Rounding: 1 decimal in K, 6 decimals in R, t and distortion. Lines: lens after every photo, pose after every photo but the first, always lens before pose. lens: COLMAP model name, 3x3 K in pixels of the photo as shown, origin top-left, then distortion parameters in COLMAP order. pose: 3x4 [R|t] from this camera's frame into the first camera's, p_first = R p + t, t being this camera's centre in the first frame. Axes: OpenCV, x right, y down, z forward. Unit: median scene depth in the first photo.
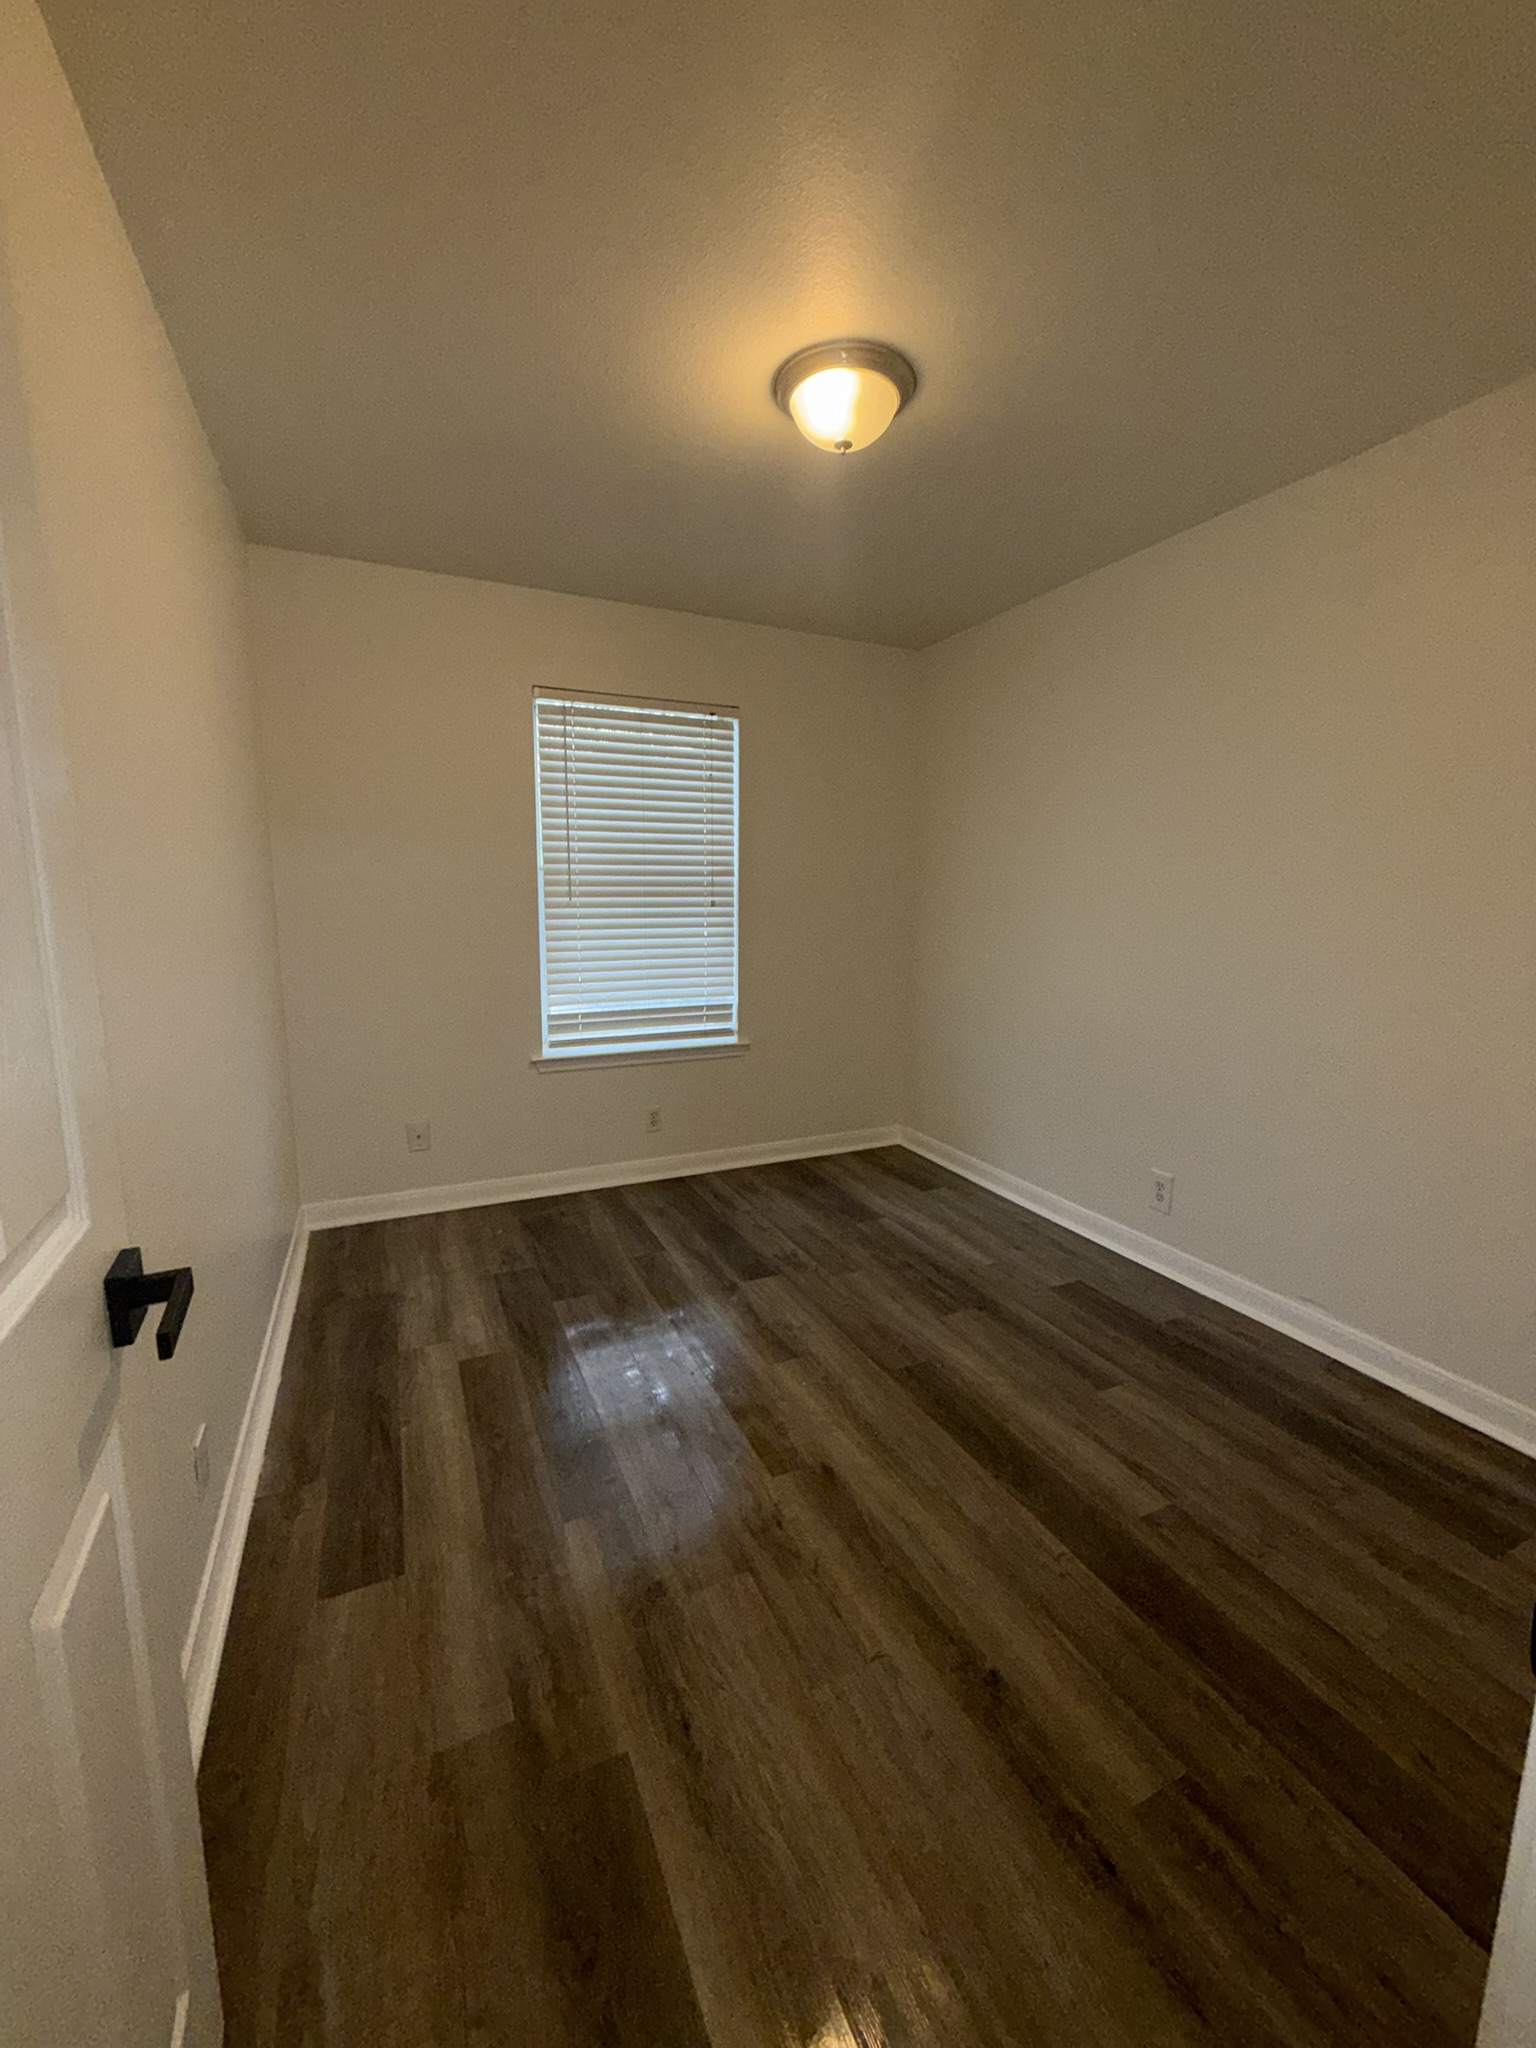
lens RADIAL K [[813.7, 0, 772.4], [0, 813.7, 1012.8], [0, 0, 1]] dist [0.000994, -0.000258]
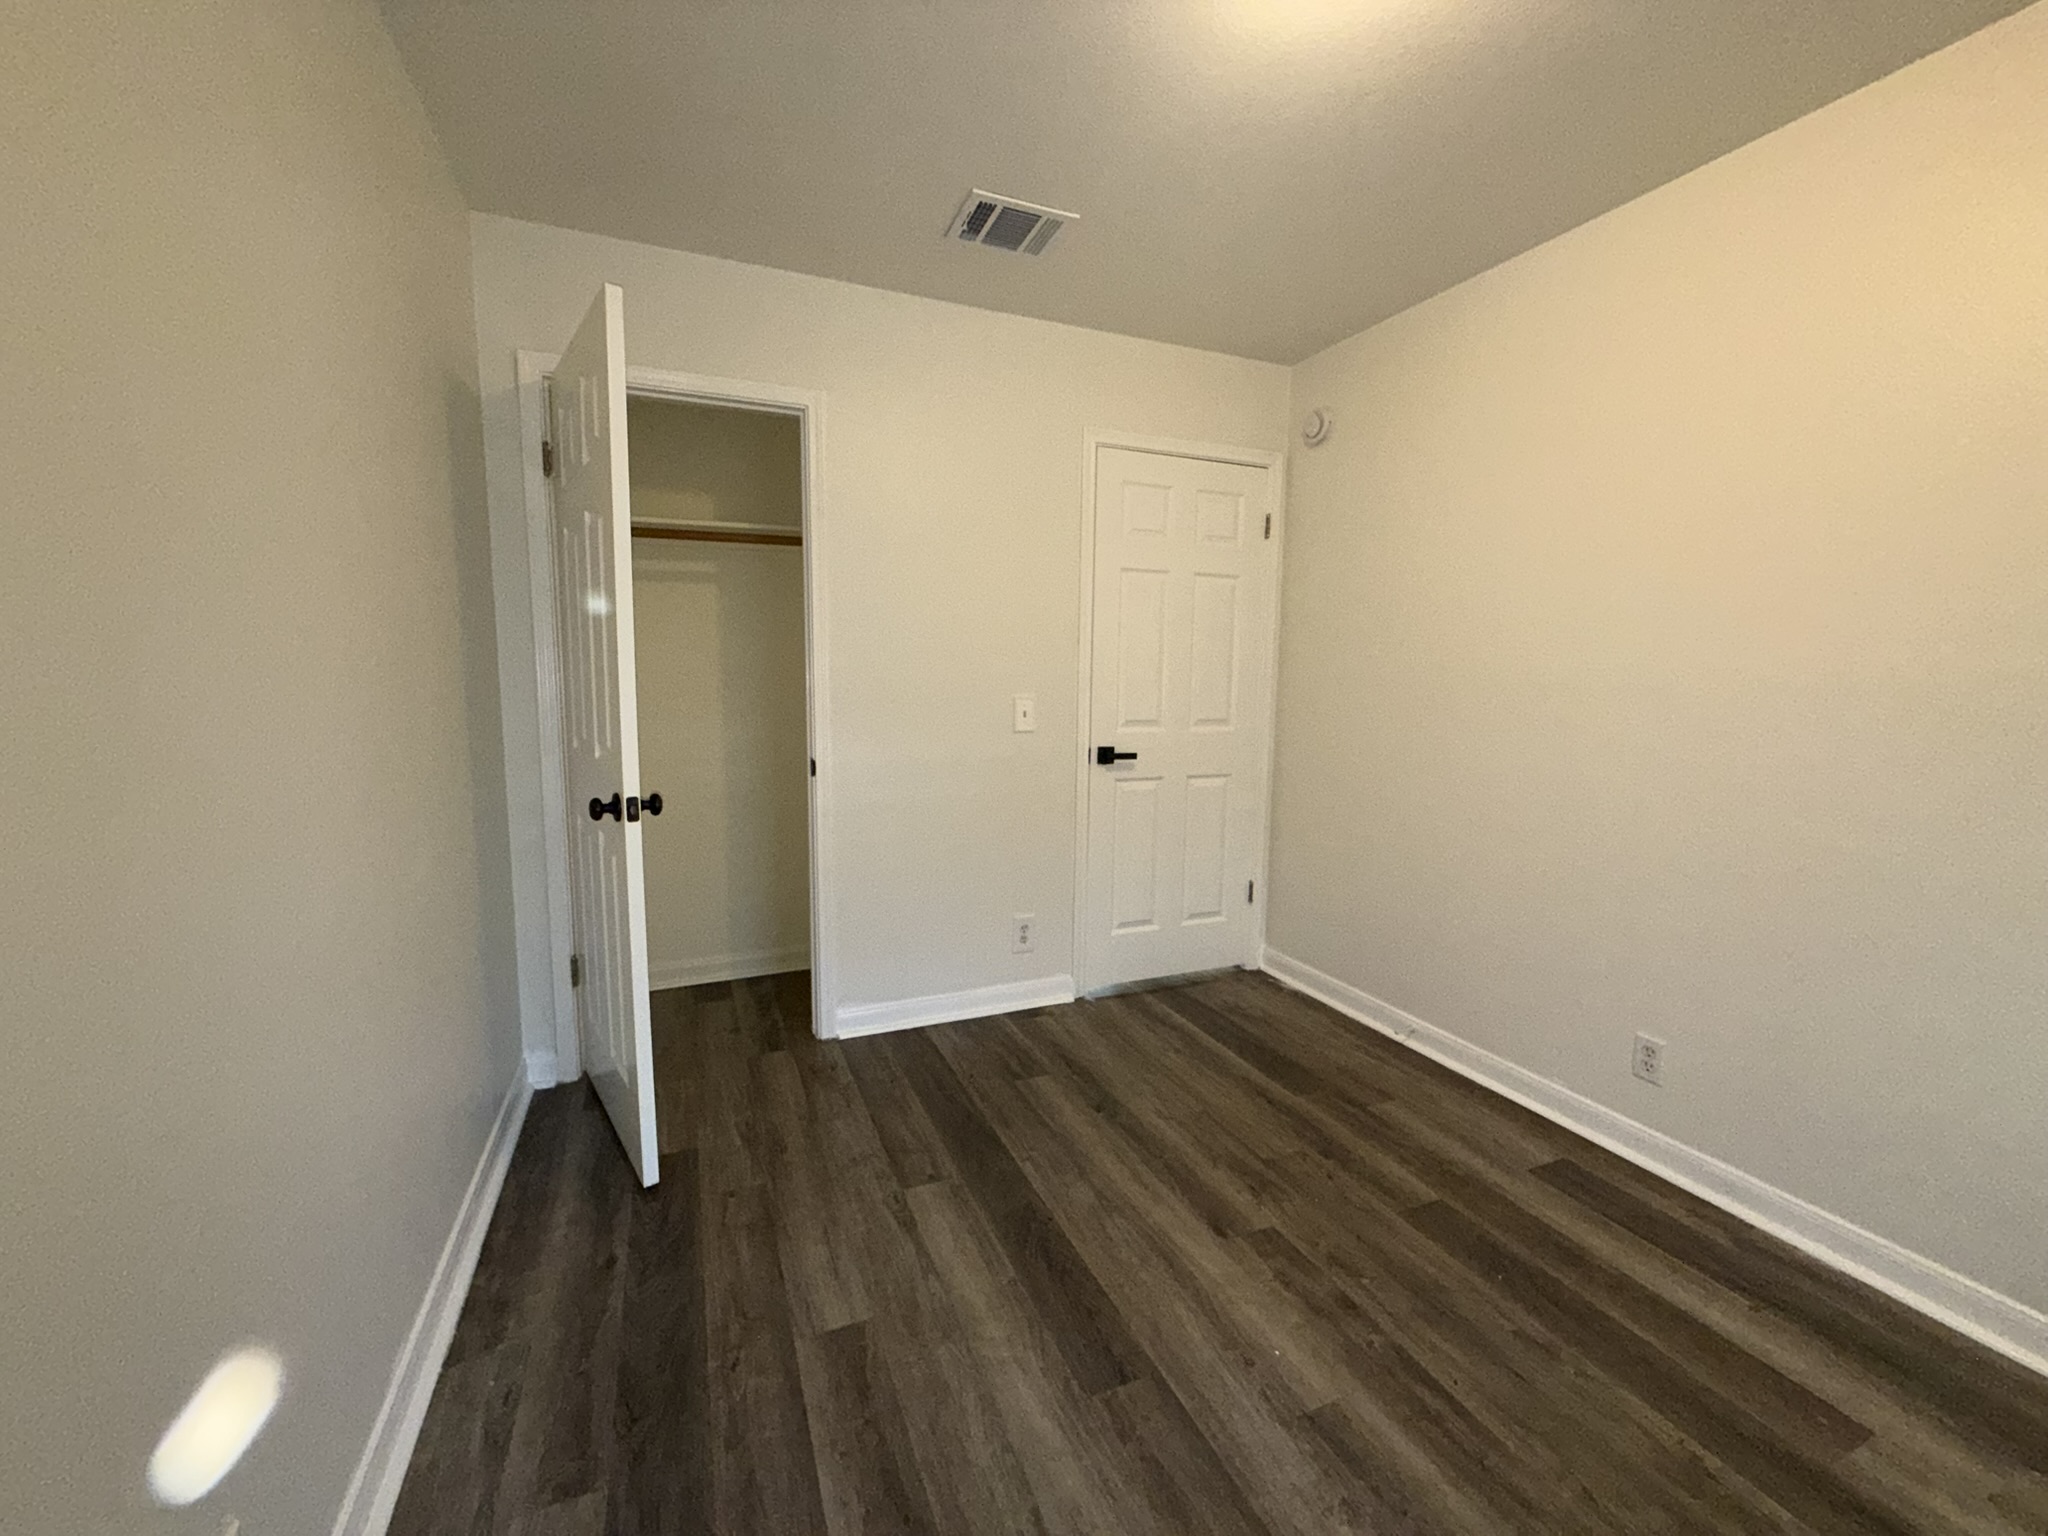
lens RADIAL K [[813.7, 0, 1016.2], [0, 813.7, 763.6], [0, 0, 1]] dist [0.000994, -0.000258]
pose [[-0.998713, -0.021453, 0.045968, 0.293601], [-0.008981, 0.966636, 0.255996, -0.250062], [-0.049927, 0.255254, -0.965584, 1.901627]]
